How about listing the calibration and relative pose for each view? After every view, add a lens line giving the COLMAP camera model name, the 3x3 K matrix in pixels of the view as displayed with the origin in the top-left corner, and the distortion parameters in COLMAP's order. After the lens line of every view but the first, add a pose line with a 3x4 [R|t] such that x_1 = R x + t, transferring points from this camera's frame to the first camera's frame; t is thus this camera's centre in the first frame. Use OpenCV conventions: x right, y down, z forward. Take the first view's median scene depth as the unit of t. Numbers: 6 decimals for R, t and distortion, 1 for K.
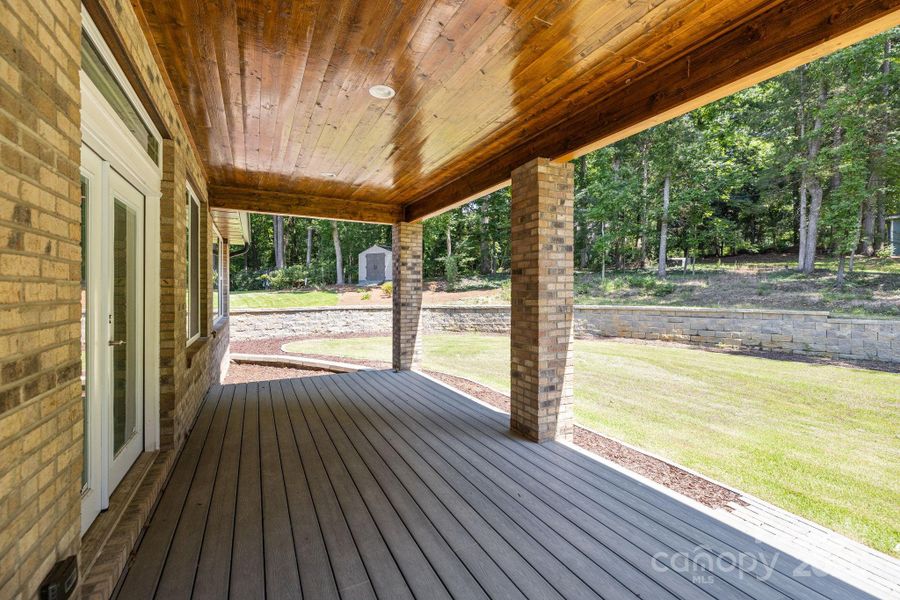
lens RADIAL K [[380.4, 0, 447.4], [0, 380.4, 293.7], [0, 0, 1]] dist [0.000172, 0.000360]
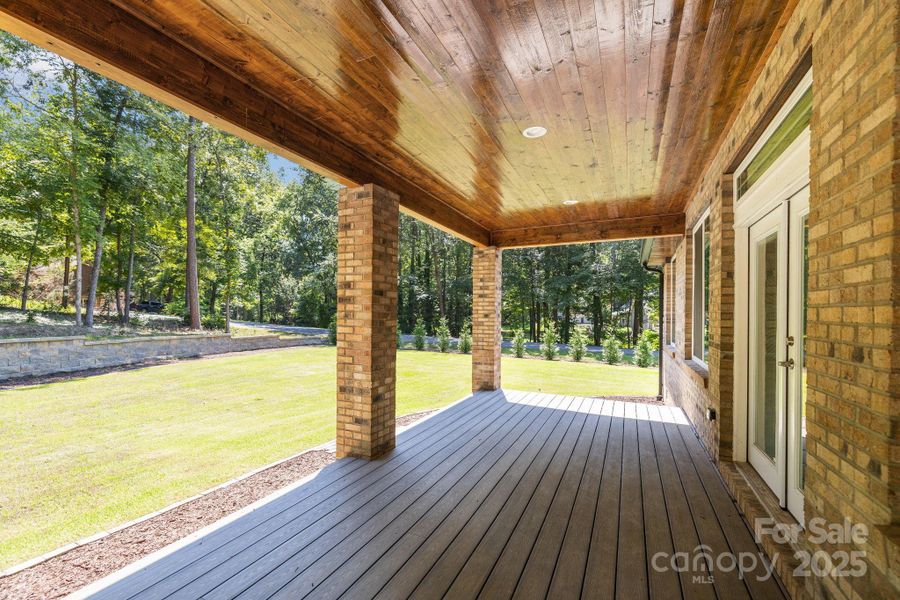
lens RADIAL K [[380.4, 0, 442.8], [0, 380.4, 317.1], [0, 0, 1]] dist [0.000172, 0.000360]
pose [[-0.597531, -0.012775, 0.801744, -0.789510], [-0.003441, 0.999905, 0.013368, -0.009639], [-0.801838, 0.005229, -0.597518, 1.641839]]
